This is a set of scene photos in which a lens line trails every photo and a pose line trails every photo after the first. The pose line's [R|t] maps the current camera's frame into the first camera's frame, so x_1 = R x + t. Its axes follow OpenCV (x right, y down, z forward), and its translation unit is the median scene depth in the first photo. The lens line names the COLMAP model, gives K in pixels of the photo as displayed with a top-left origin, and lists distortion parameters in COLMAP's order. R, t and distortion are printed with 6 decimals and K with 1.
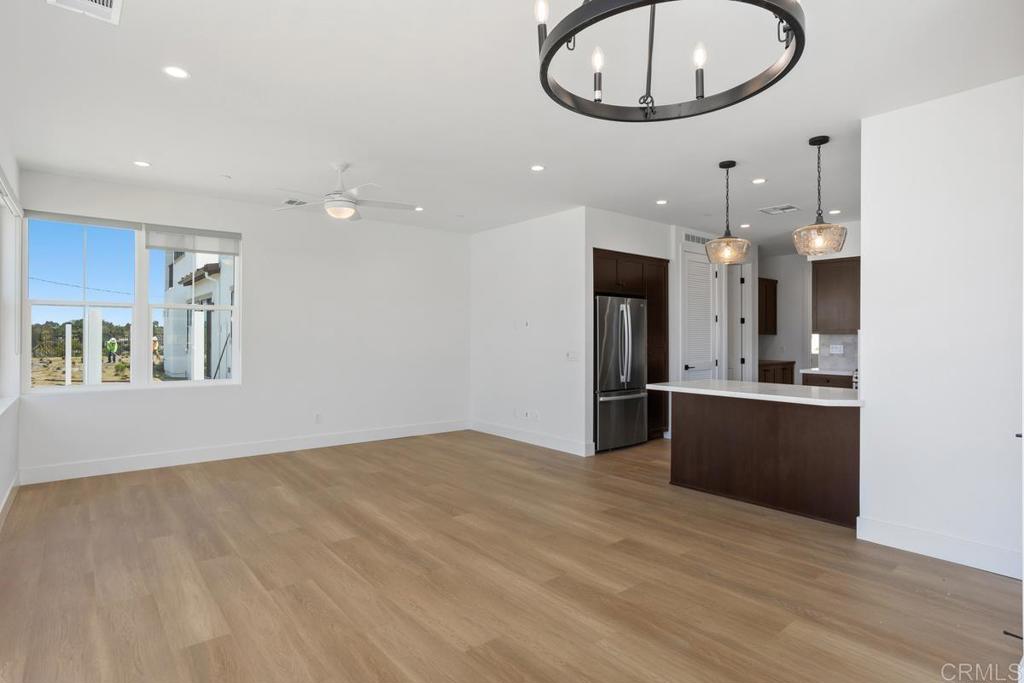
lens RADIAL K [[563.2, 0, 511.4], [0, 563.2, 337.9], [0, 0, 1]] dist [0.000410, 0.000010]
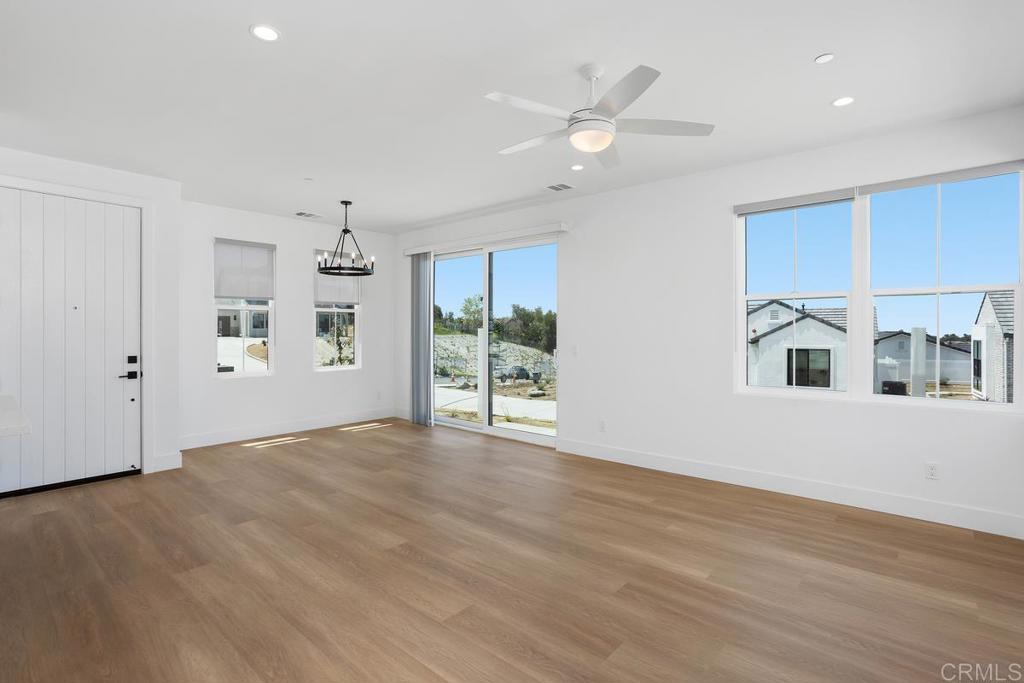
lens RADIAL K [[498.2, 0, 510.9], [0, 498.2, 336.0], [0, 0, 1]] dist [0.001001, 0.002079]
pose [[-0.986851, 0.001318, -0.161629, -0.149825], [0.000130, 0.999973, 0.007364, -0.001974], [0.161634, 0.007246, -0.986824, 1.932826]]
